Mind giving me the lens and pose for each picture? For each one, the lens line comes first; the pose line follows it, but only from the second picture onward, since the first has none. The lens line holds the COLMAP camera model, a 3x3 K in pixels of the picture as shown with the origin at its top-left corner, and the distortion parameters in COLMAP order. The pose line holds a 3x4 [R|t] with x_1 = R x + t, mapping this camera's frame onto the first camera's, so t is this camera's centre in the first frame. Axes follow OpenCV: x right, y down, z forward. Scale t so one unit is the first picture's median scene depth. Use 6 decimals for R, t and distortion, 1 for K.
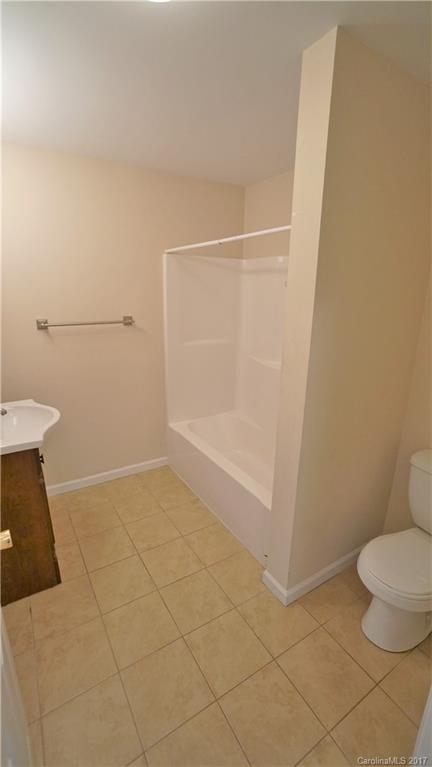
lens RADIAL K [[342.7, 0, 211.8], [0, 342.7, 384.1], [0, 0, 1]] dist [-0.059623, 0.028649]
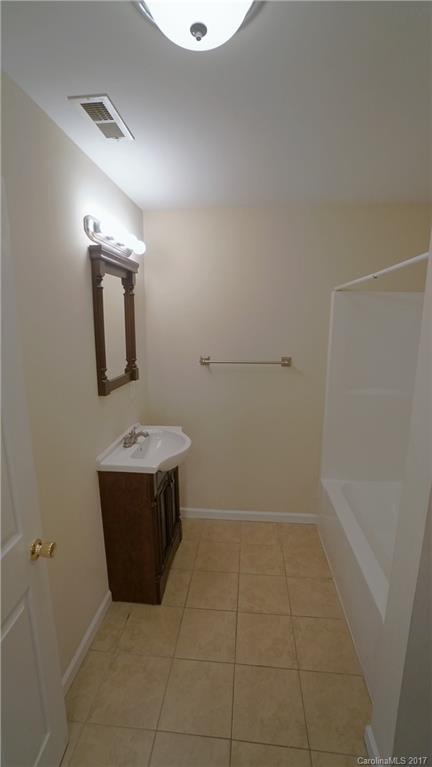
lens RADIAL K [[342.7, 0, 211.8], [0, 342.7, 384.1], [0, 0, 1]] dist [-0.059623, 0.028649]
pose [[0.792375, 0.099891, -0.601800, 0.187936], [-0.151215, 0.987877, -0.035125, -0.062890], [0.590995, 0.118833, 0.797874, 0.125122]]
